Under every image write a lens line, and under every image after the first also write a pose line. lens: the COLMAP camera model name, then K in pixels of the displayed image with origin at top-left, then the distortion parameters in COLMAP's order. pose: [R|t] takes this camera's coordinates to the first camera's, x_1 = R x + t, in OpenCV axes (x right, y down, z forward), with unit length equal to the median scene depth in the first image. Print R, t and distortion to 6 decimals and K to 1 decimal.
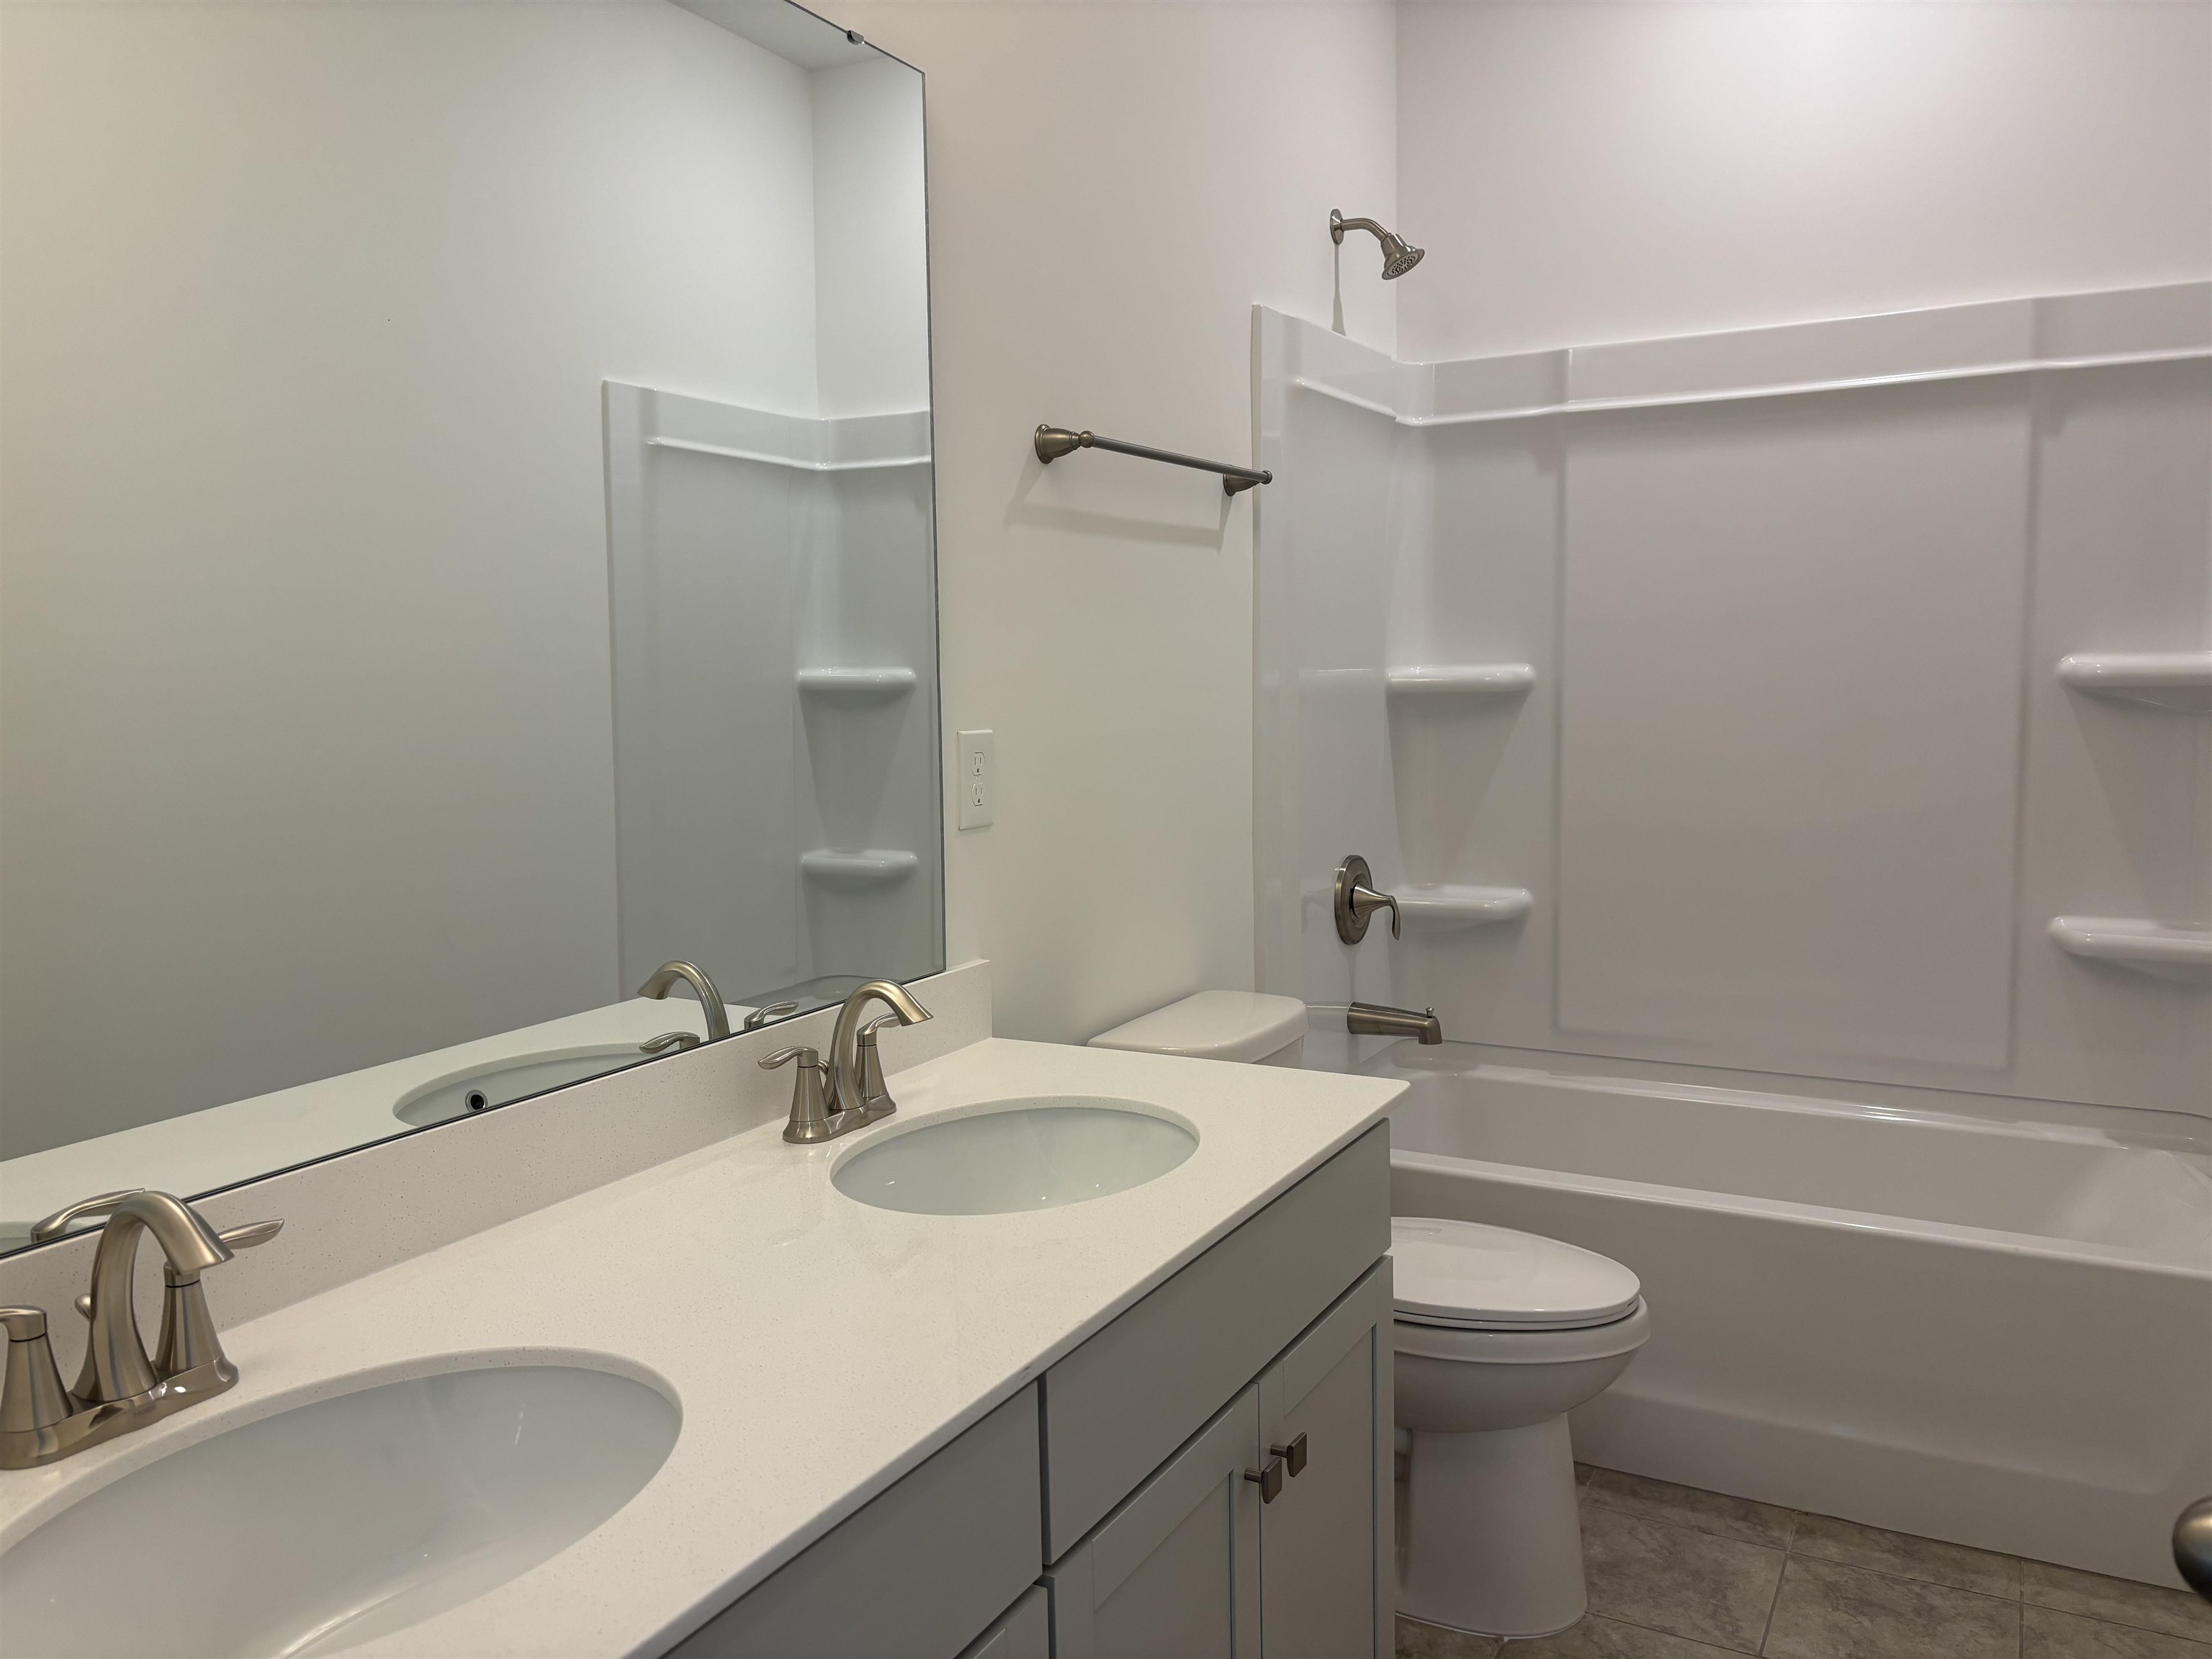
lens RADIAL K [[1665.8, 0, 1117.0], [0, 1665.8, 821.9], [0, 0, 1]] dist [0.054861, -0.065036]
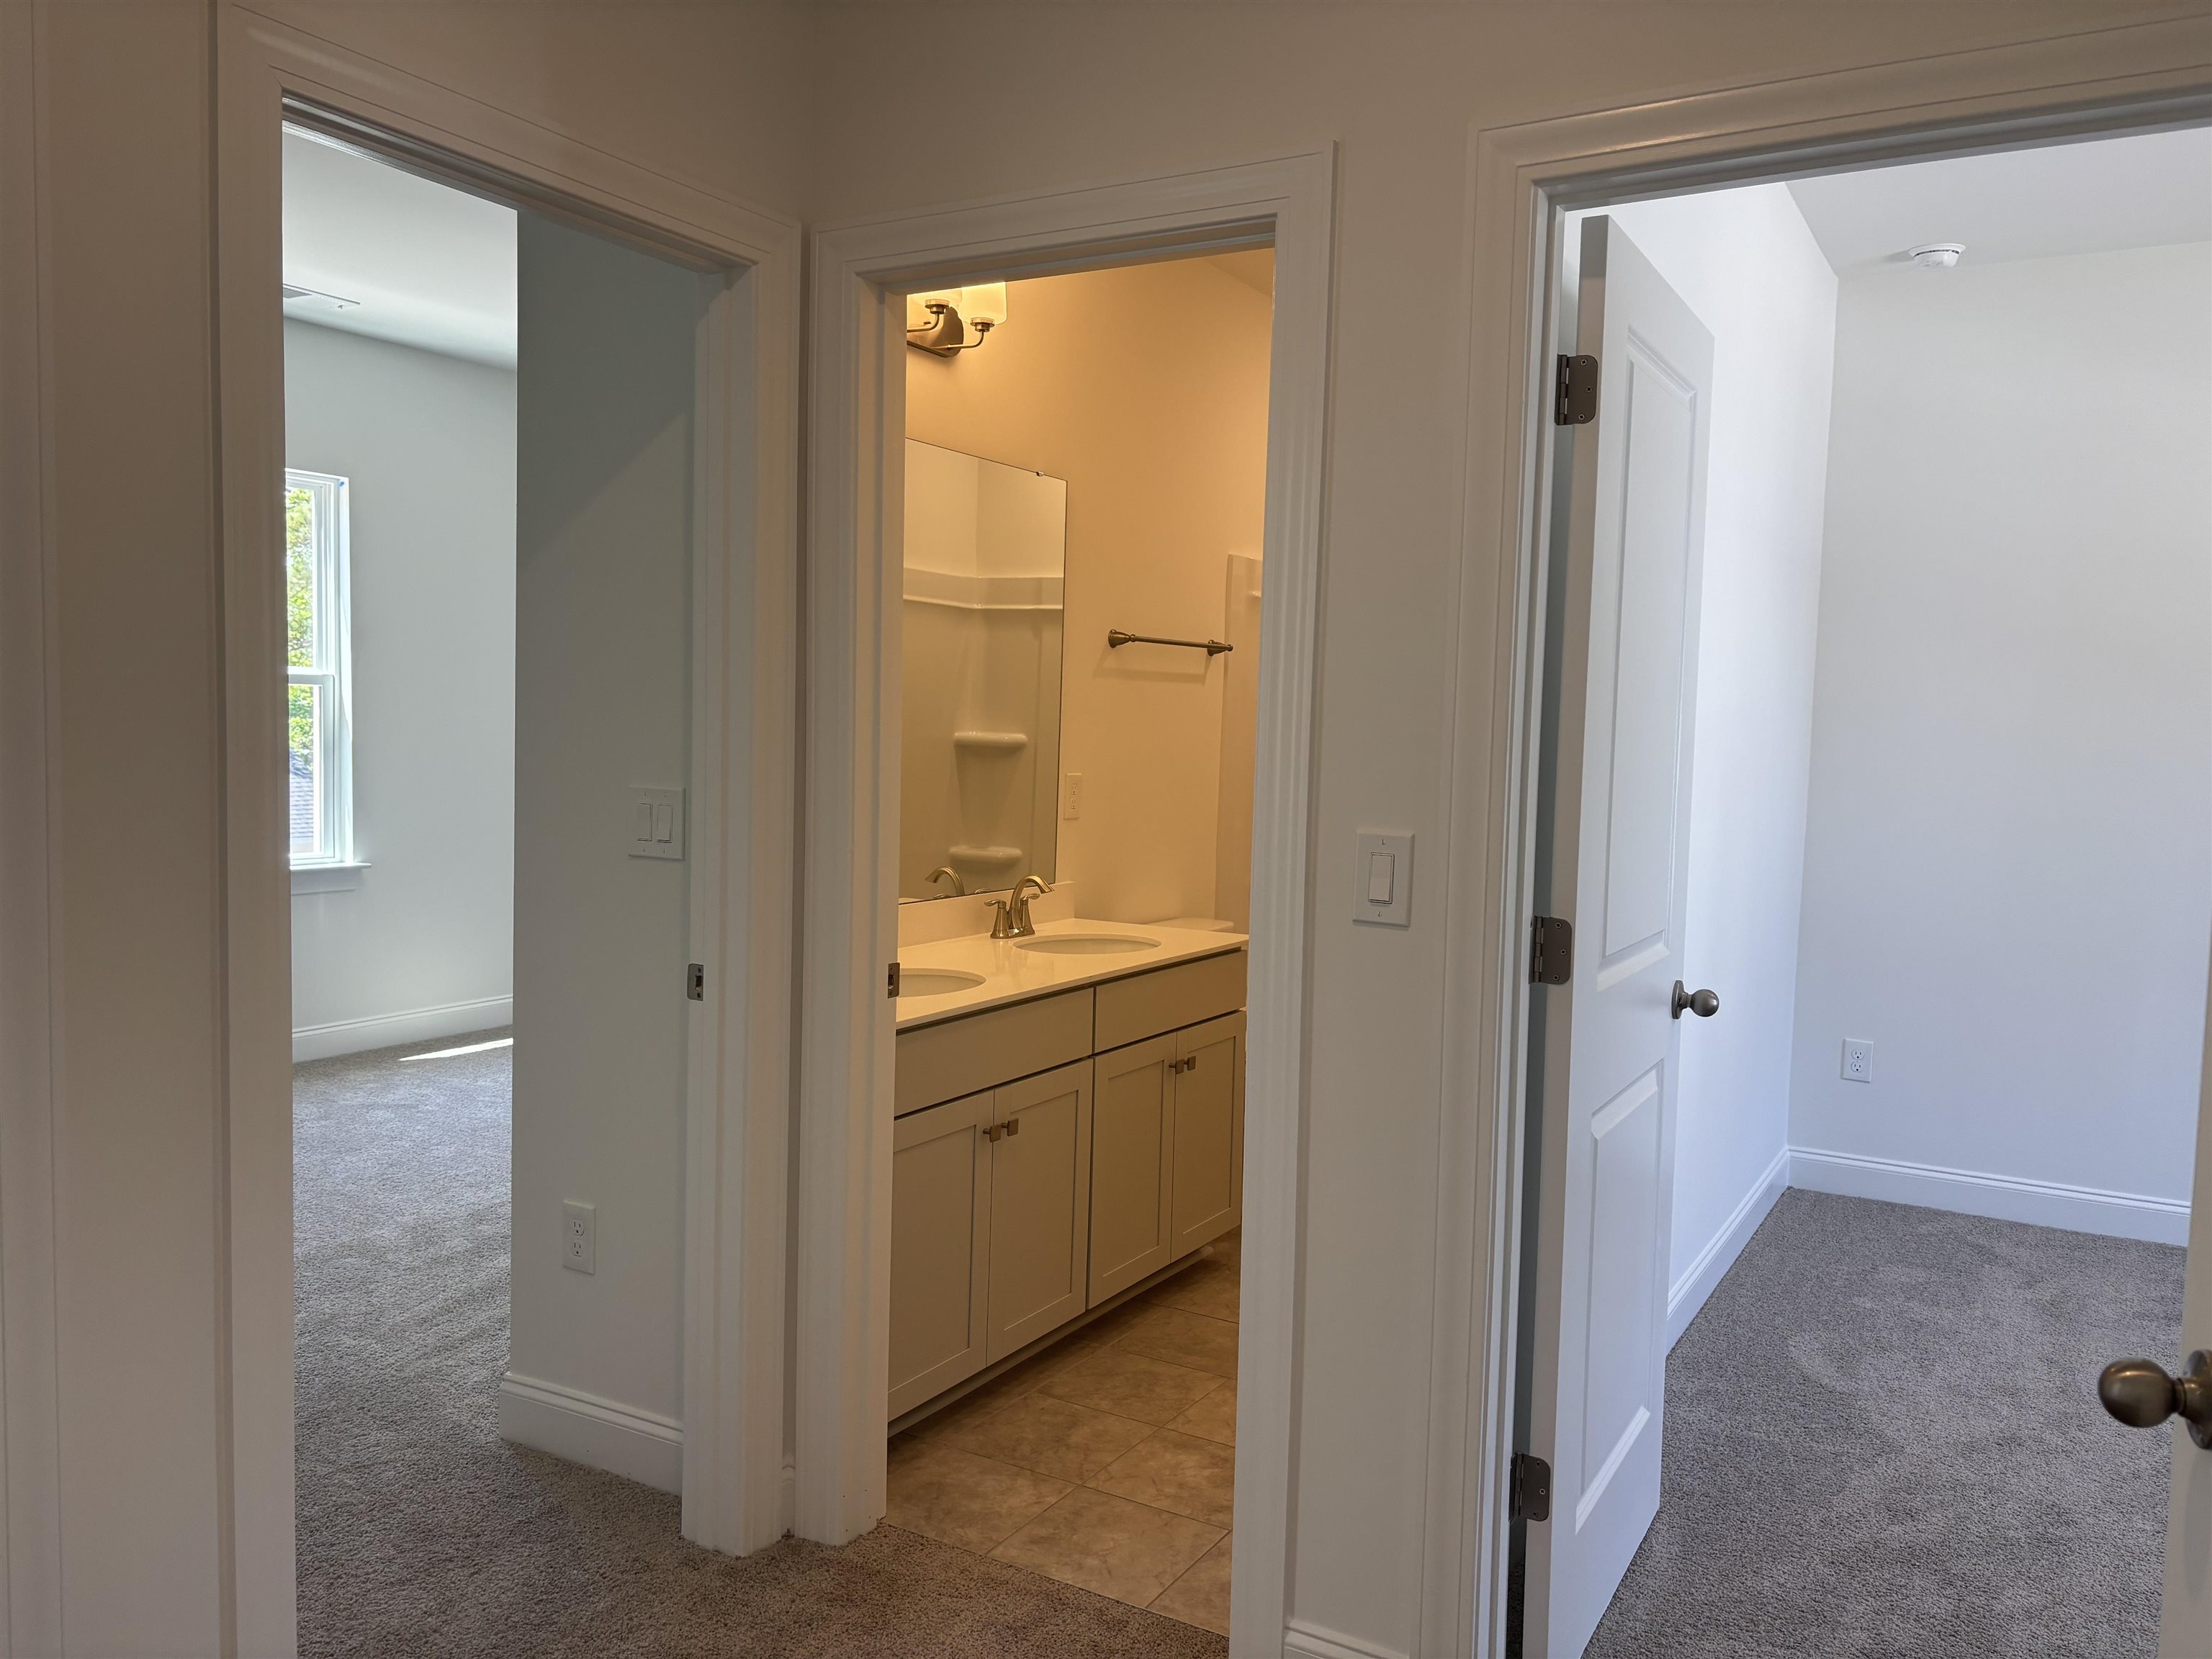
lens RADIAL K [[1665.8, 0, 1116.8], [0, 1665.8, 843.9], [0, 0, 1]] dist [0.054861, -0.065036]
pose [[0.998126, 0.049687, -0.035714, 0.039427], [-0.050331, 0.998582, -0.017366, 0.054289], [0.034800, 0.019131, 0.999211, -0.882103]]
